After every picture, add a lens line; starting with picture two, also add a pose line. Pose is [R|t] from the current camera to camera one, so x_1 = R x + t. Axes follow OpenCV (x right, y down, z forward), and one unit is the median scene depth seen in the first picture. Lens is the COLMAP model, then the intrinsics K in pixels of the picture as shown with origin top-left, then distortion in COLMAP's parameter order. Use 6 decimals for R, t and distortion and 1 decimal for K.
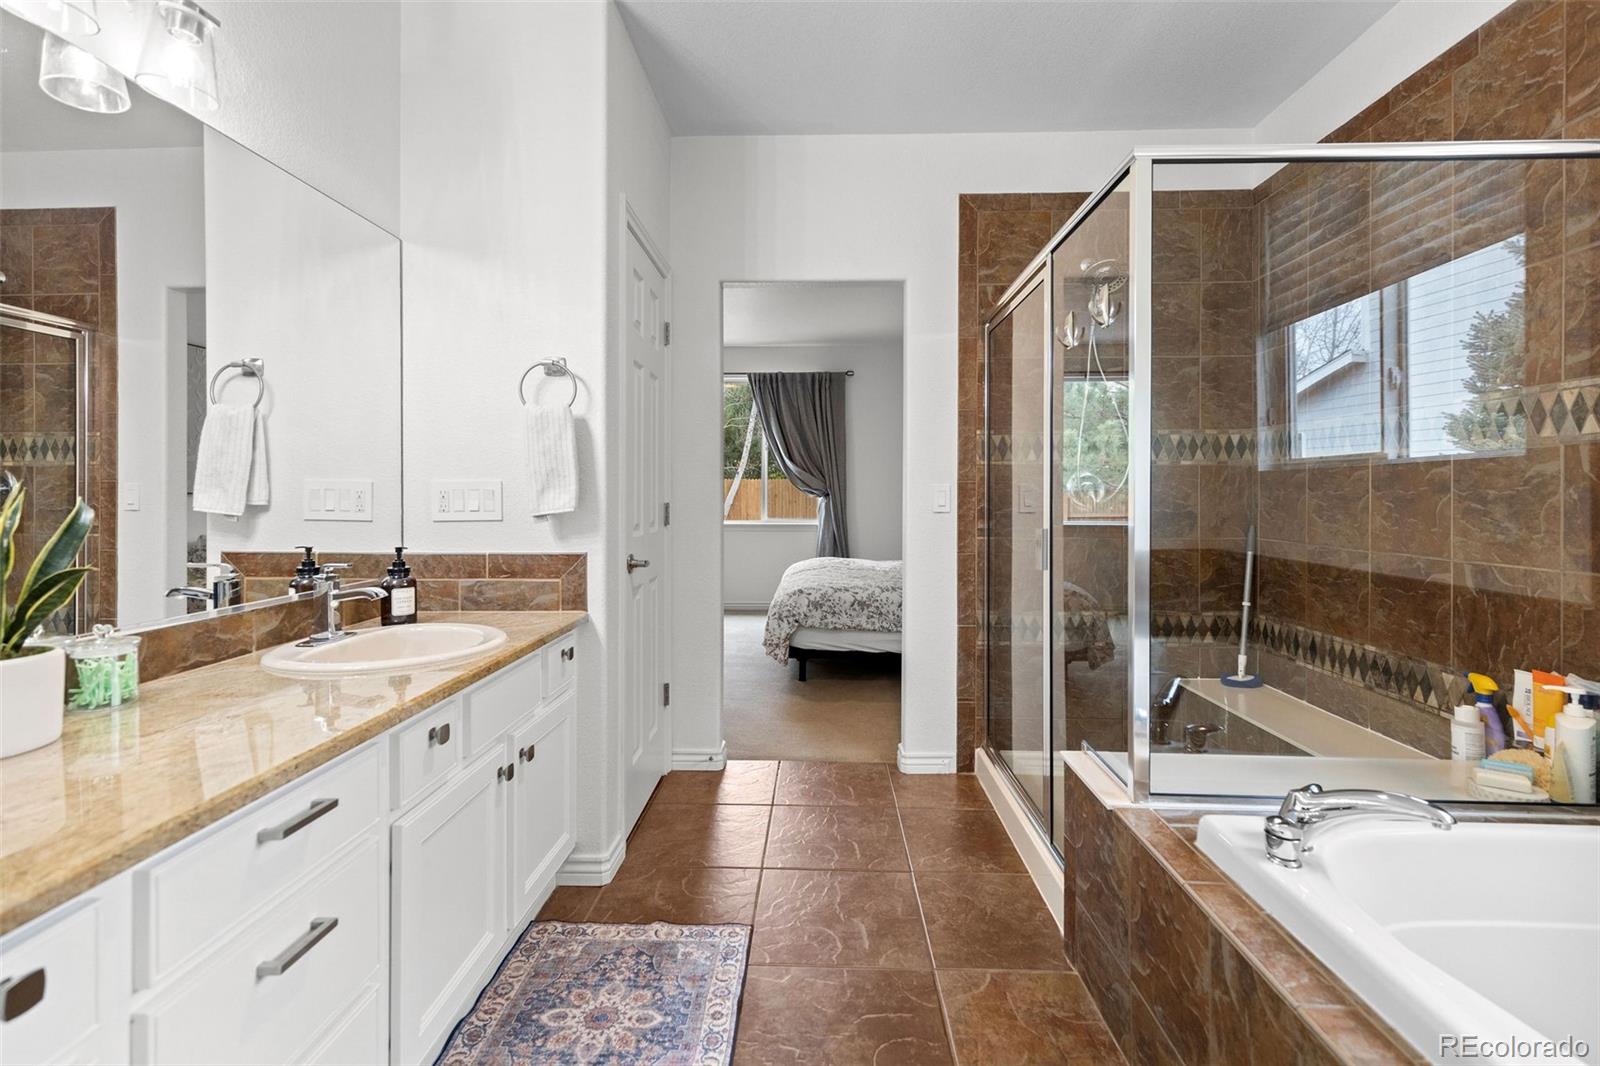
lens RADIAL K [[731.2, 0, 797.9], [0, 731.2, 522.6], [0, 0, 1]] dist [0.008434, -0.000137]
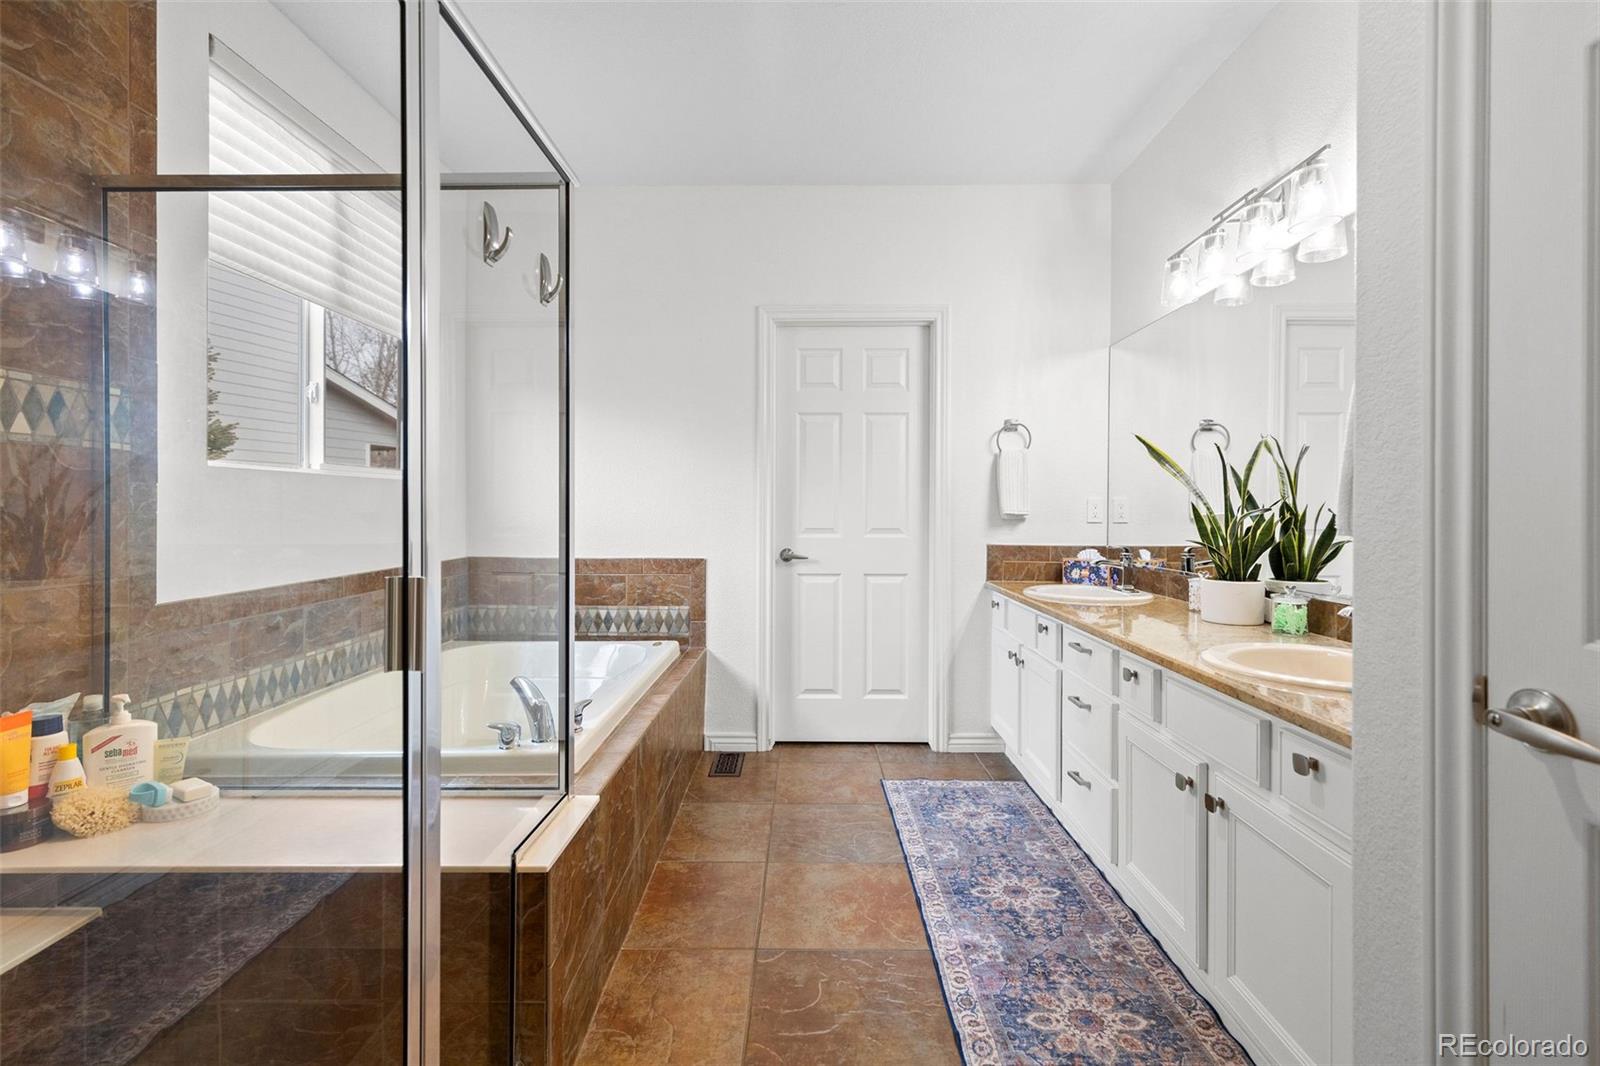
lens RADIAL K [[731.2, 0, 799.3], [0, 731.2, 510.0], [0, 0, 1]] dist [0.008434, -0.000137]
pose [[-0.999907, -0.000257, -0.013626, 0.144082], [-0.000351, 0.999976, 0.006871, -0.038541], [0.013624, 0.006875, -0.999884, 2.017331]]
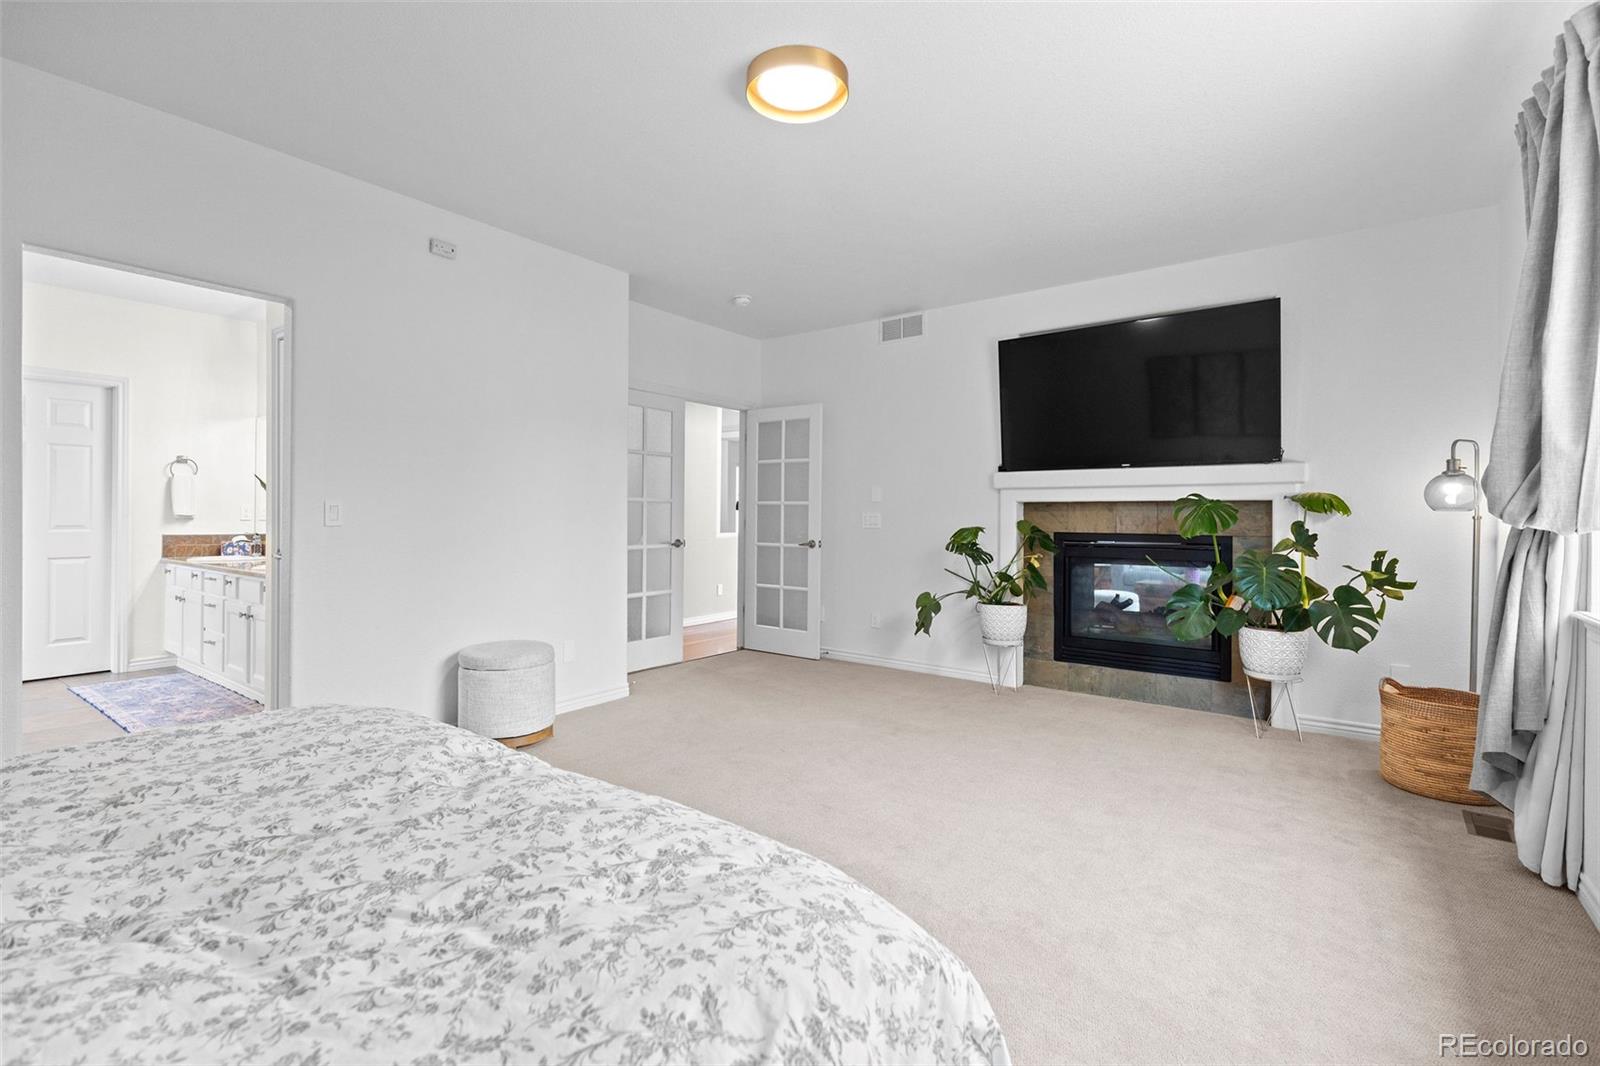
lens RADIAL K [[731.2, 0, 806.9], [0, 731.2, 510.1], [0, 0, 1]] dist [0.008434, -0.000137]
pose [[-0.585067, -0.002103, -0.810982, 0.592329], [-0.009267, 0.999949, 0.004093, -0.077860], [0.810932, 0.009911, -0.585057, 4.354492]]
